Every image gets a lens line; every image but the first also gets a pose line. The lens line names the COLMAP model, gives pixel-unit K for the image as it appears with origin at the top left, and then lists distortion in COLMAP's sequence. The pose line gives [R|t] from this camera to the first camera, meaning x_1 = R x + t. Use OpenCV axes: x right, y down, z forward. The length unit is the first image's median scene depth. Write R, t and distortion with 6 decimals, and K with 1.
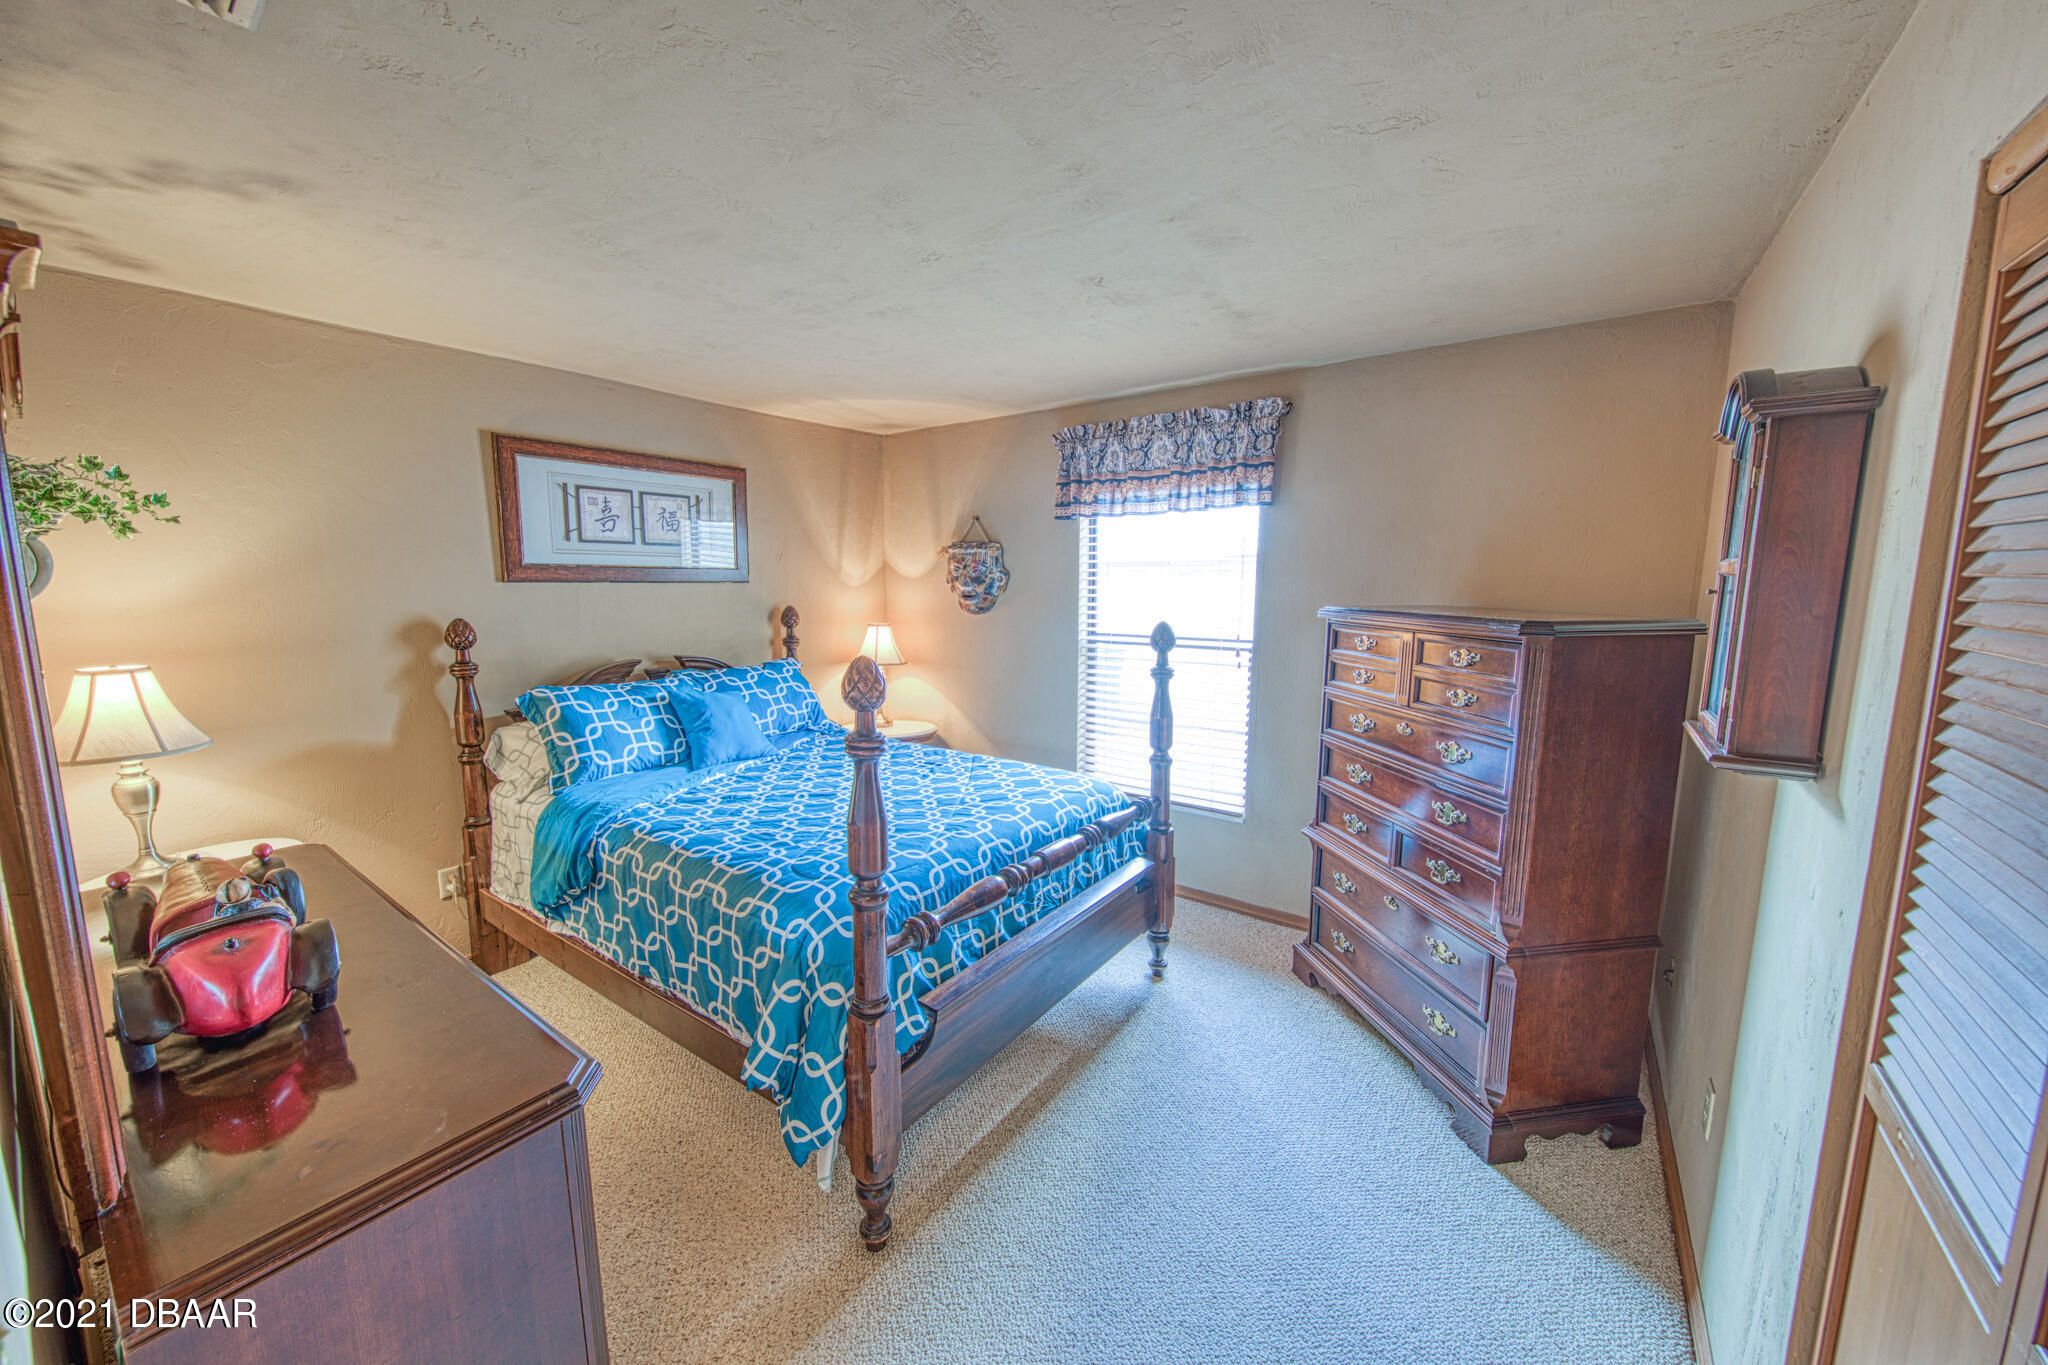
lens RADIAL K [[748.0, 0, 1024.4], [0, 748.0, 680.8], [0, 0, 1]] dist [-0.002206, -0.000364]
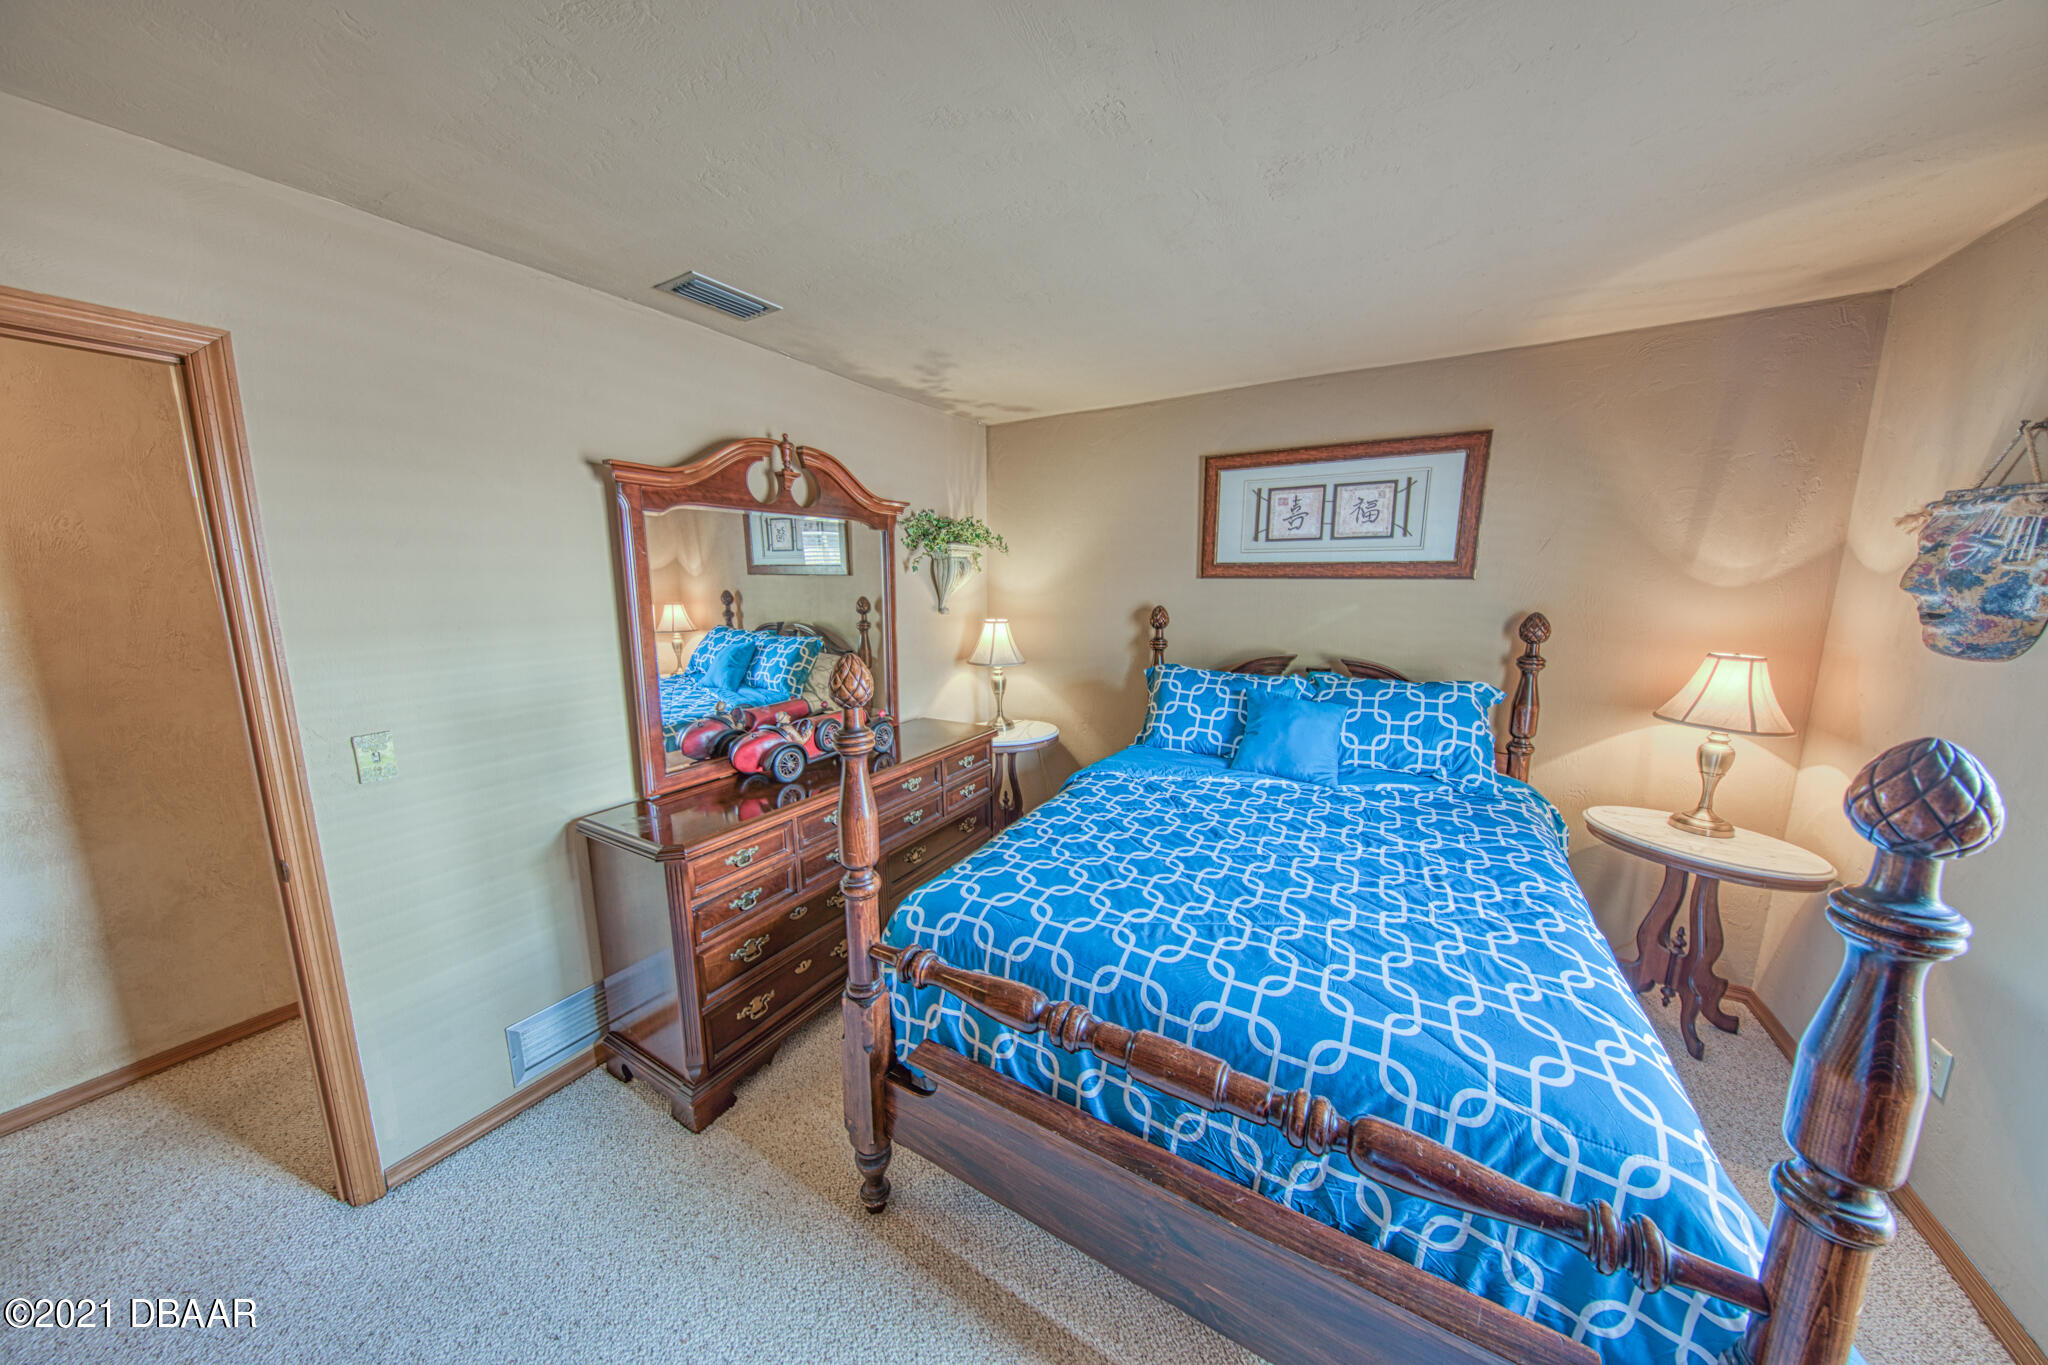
lens RADIAL K [[646.7, 0, 1018.4], [0, 646.7, 684.2], [0, 0, 1]] dist [0.002761, -0.000005]
pose [[0.071476, 0.167726, -0.983239, 0.362598], [-0.131005, 0.978799, 0.157446, -0.088678], [0.988802, 0.117556, 0.091934, 0.618267]]
